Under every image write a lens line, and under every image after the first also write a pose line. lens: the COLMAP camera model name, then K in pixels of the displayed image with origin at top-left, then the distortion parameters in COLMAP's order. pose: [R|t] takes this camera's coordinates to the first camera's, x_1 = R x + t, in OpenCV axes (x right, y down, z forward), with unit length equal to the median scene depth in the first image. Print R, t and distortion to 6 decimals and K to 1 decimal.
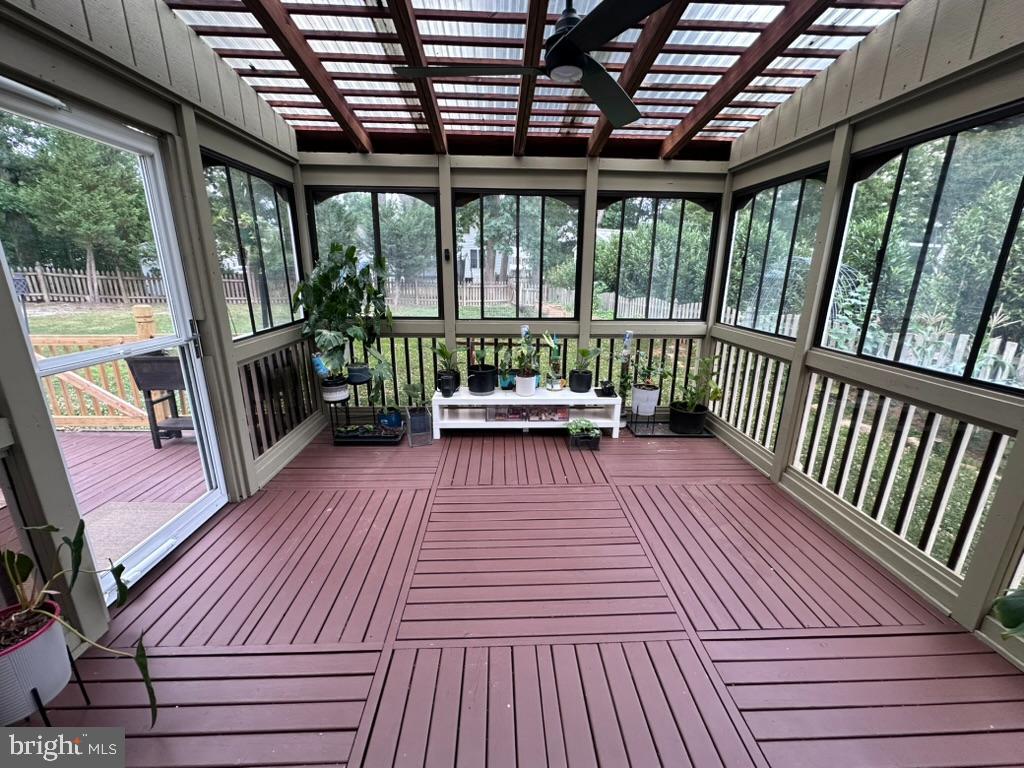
lens RADIAL K [[408.6, 0, 511.4], [0, 408.6, 381.9], [0, 0, 1]] dist [-0.005407, 0.000487]
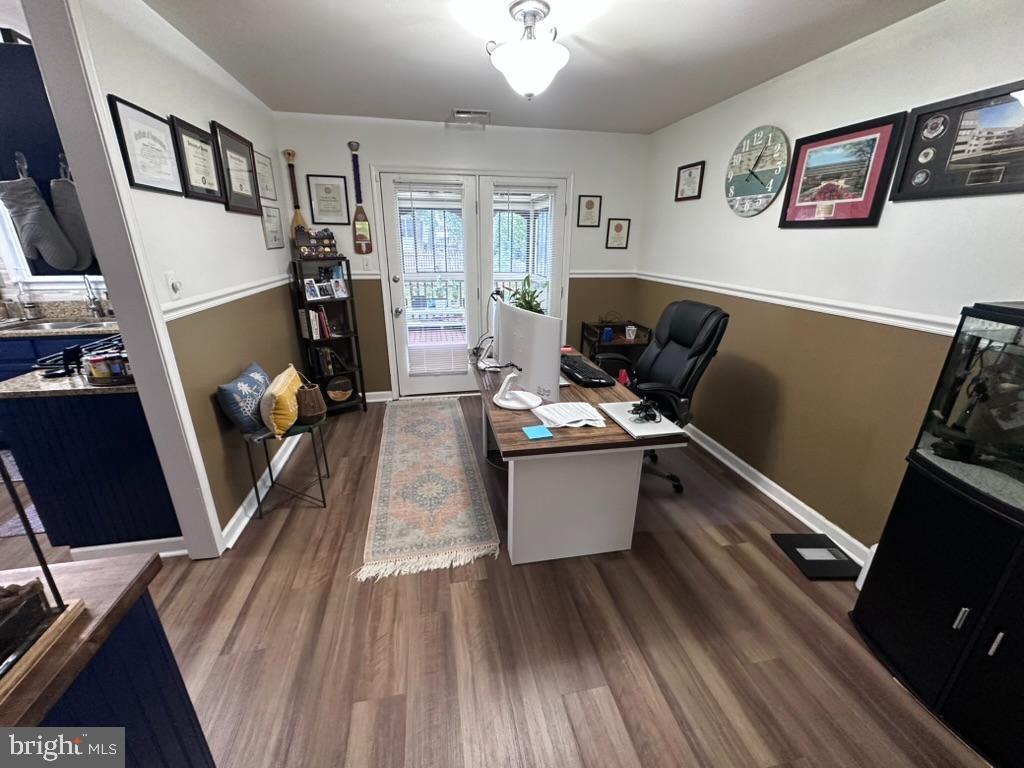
lens RADIAL K [[408.6, 0, 511.2], [0, 408.6, 381.4], [0, 0, 1]] dist [-0.005407, 0.000487]
pose [[0.986735, -0.050337, 0.154335, 0.048043], [0.039419, 0.996552, 0.073005, 0.253559], [-0.157478, -0.065953, 0.985318, -1.088304]]
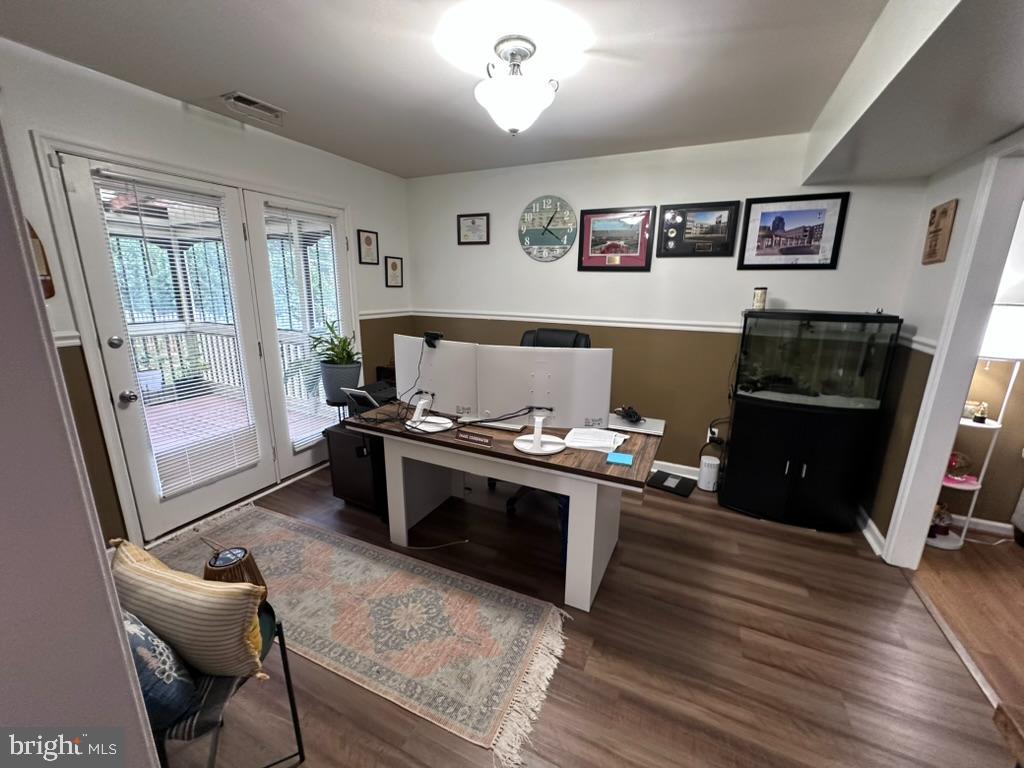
lens RADIAL K [[408.6, 0, 510.5], [0, 408.6, 381.8], [0, 0, 1]] dist [-0.005407, 0.000487]
pose [[0.463558, -0.204185, 0.862220, -0.316368], [0.221937, 0.968824, 0.110110, 0.176169], [-0.857822, 0.140316, 0.494422, -0.771652]]
